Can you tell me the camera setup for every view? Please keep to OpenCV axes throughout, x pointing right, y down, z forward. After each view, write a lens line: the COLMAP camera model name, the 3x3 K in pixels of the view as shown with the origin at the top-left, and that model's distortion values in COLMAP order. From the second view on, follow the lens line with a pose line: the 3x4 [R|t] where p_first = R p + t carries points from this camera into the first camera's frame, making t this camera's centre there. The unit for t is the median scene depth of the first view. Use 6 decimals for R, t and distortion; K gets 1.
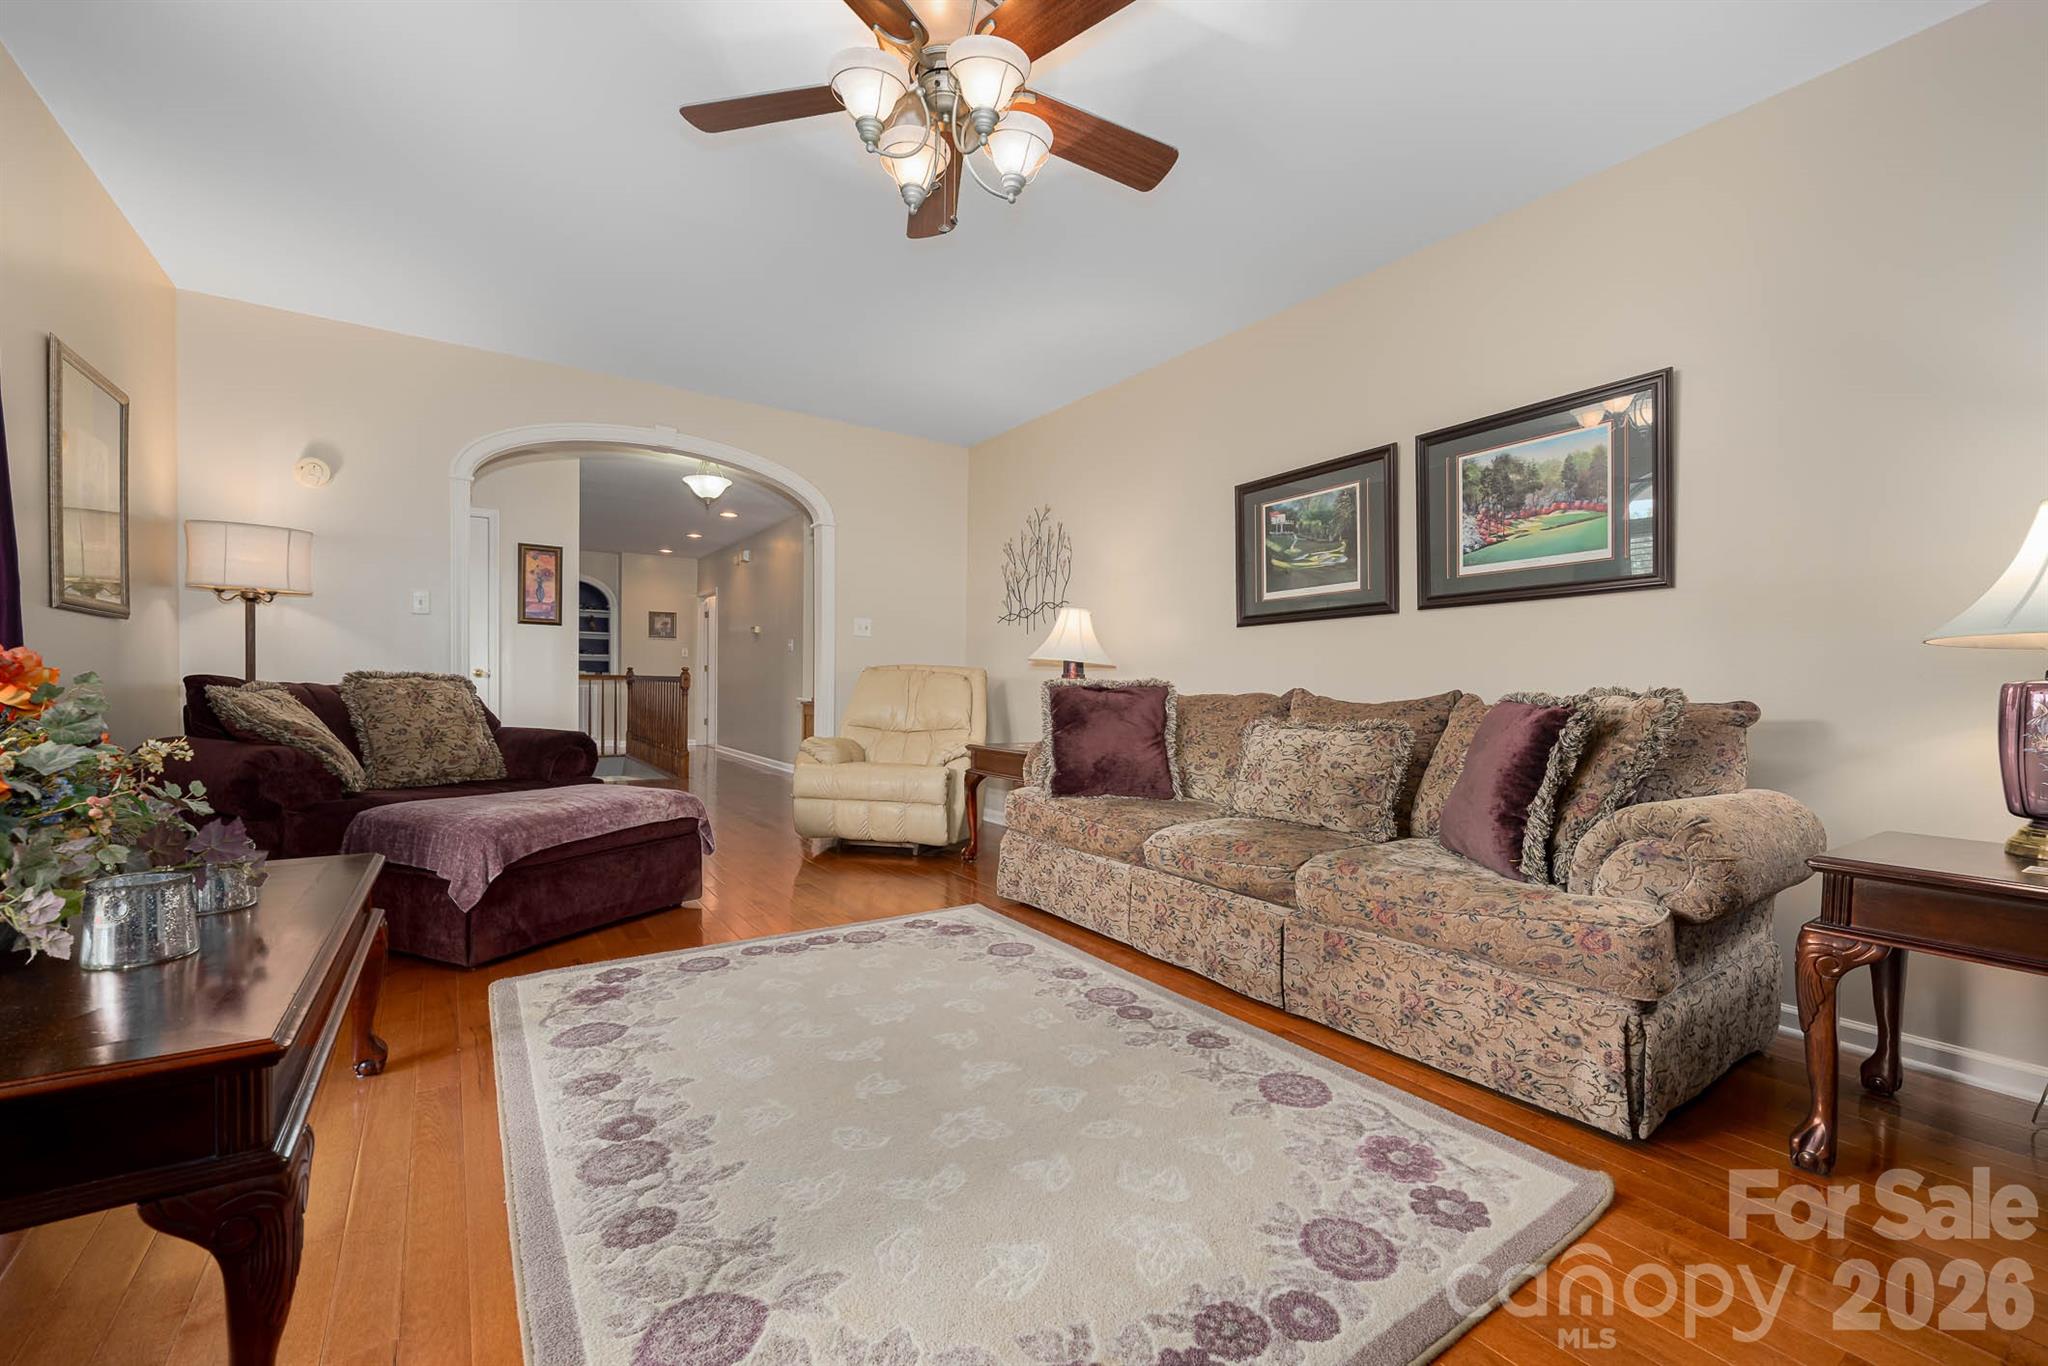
lens RADIAL K [[833.3, 0, 1050.0], [0, 833.3, 707.0], [0, 0, 1]] dist [-0.000393, -0.000753]
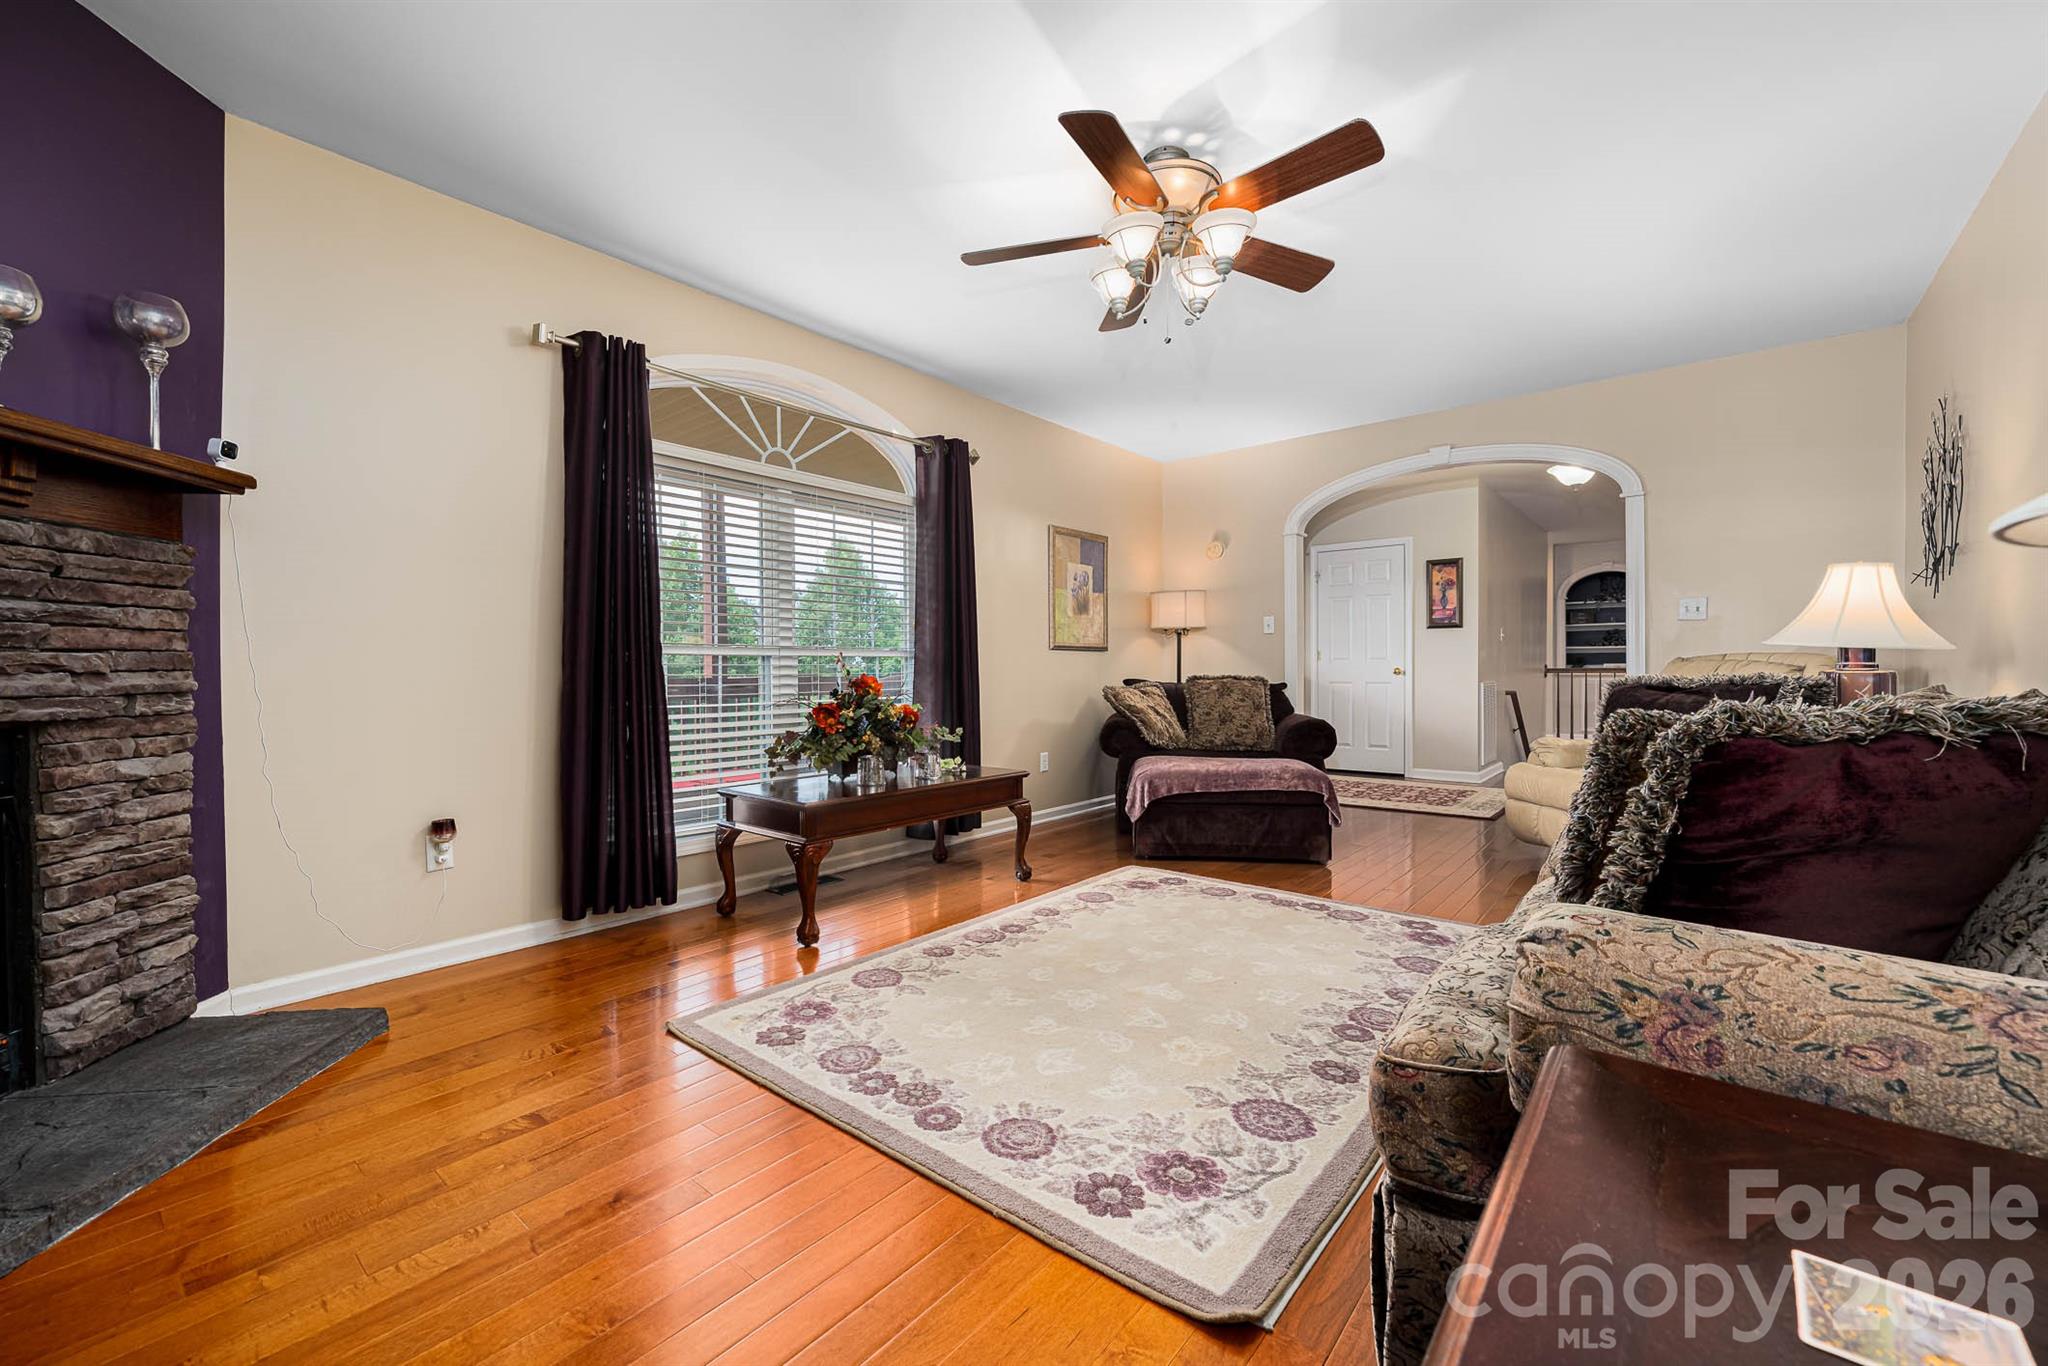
lens RADIAL K [[833.3, 0, 1028.7], [0, 833.3, 682.0], [0, 0, 1]] dist [-0.000393, -0.000753]
pose [[0.257838, -0.003782, -0.966181, 0.715044], [-0.013806, 0.999876, -0.007598, -0.015592], [0.966089, 0.015298, 0.257754, 0.304461]]
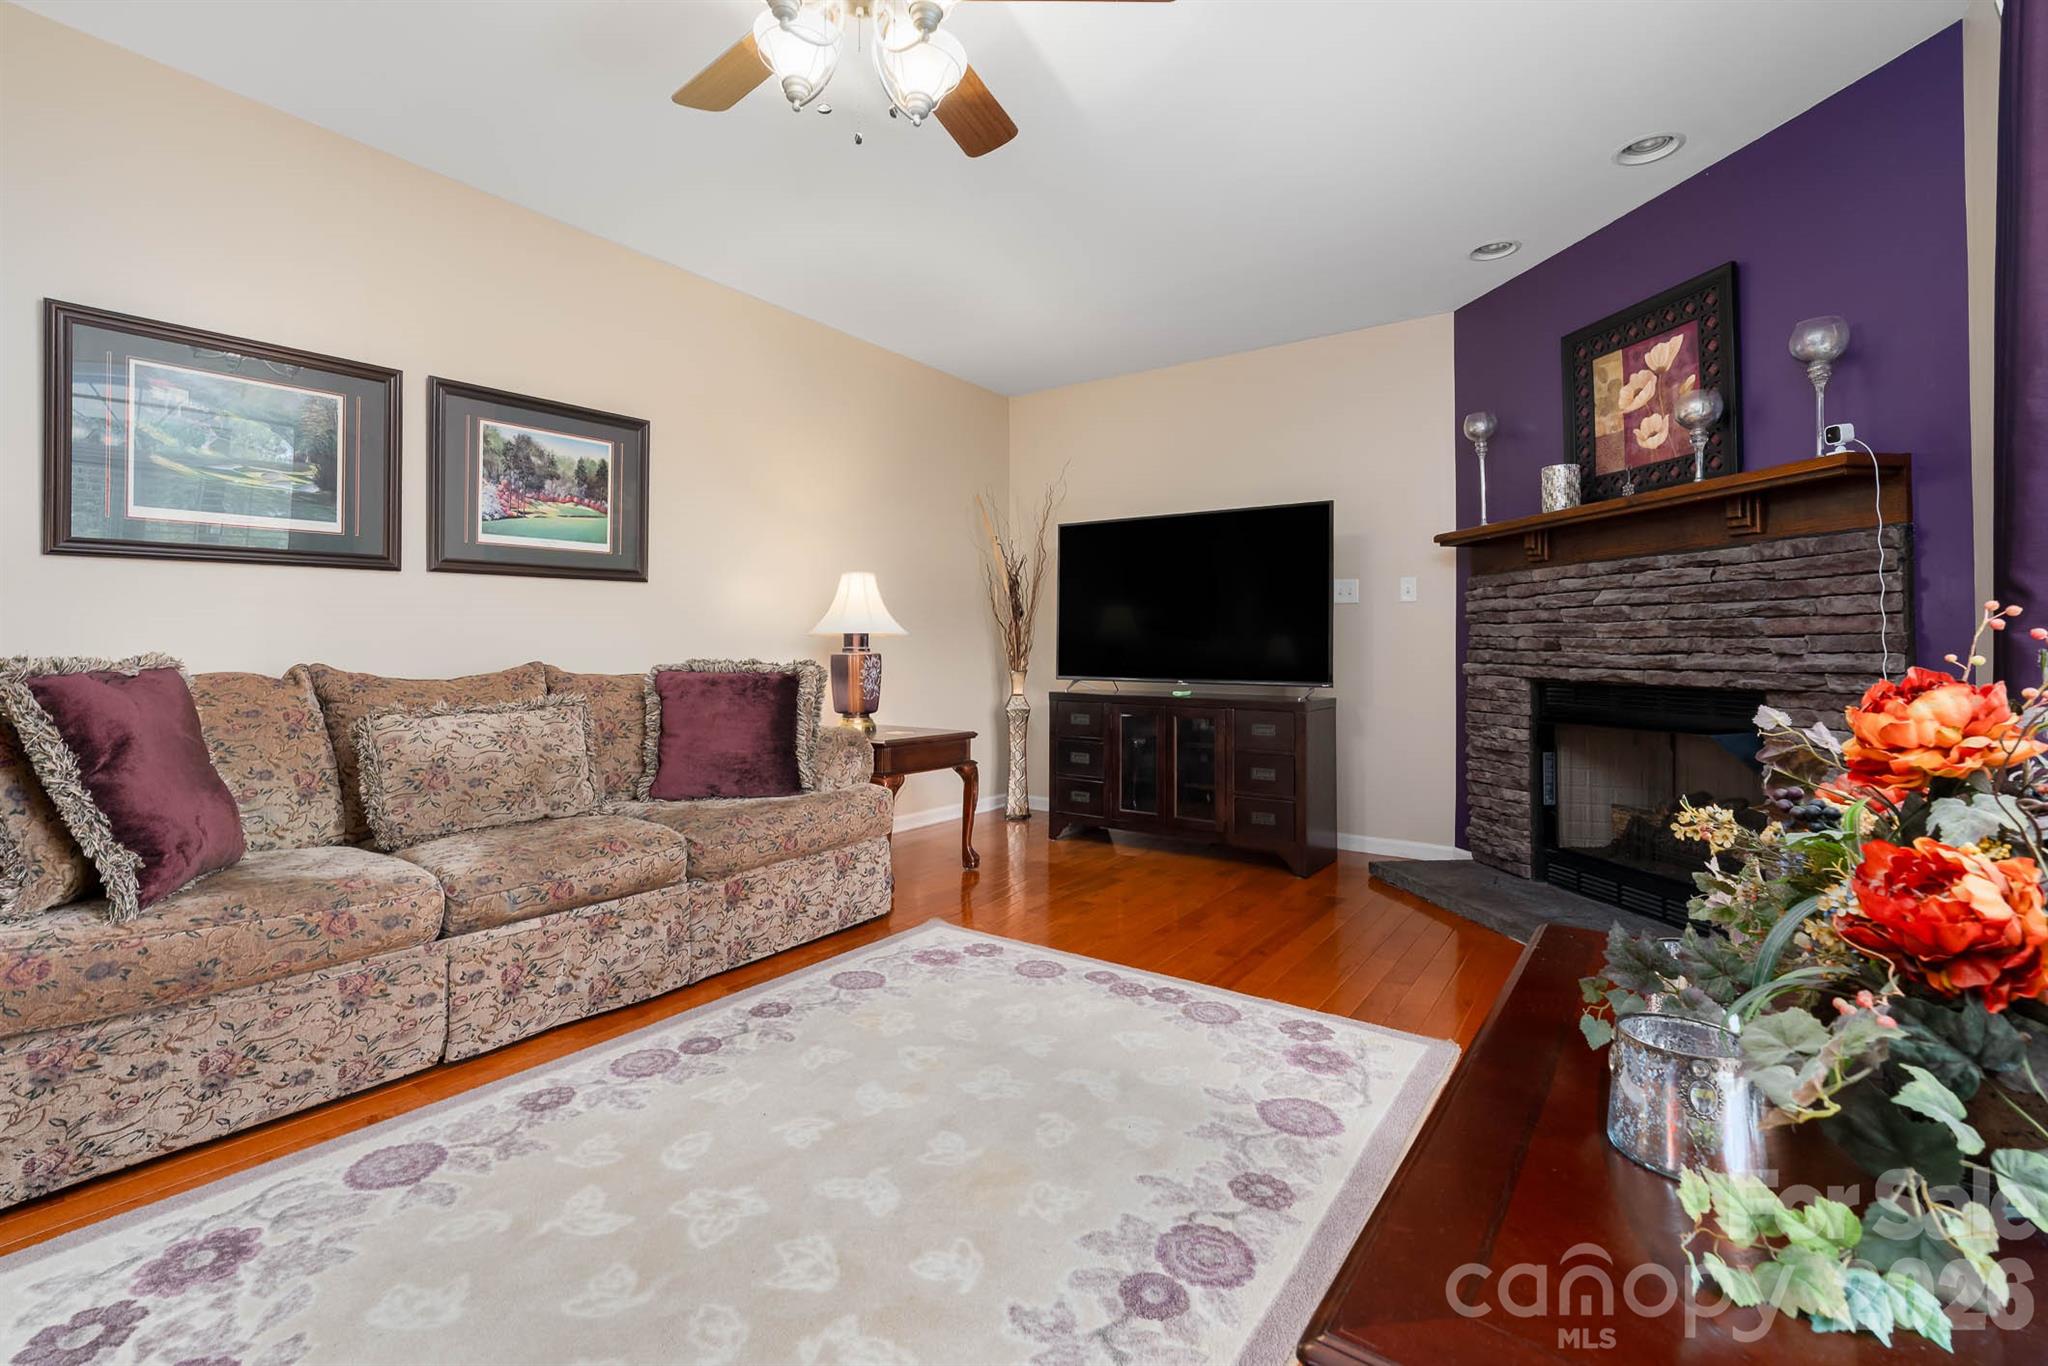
lens RADIAL K [[887.0, 0, 989.5], [0, 887.0, 623.7], [0, 0, 1]] dist [-0.001576, -0.000004]
pose [[-0.295734, 0.010004, 0.955218, -0.680126], [0.012129, 0.999904, -0.006717, -0.050098], [-0.955193, 0.009599, -0.295827, 0.760106]]
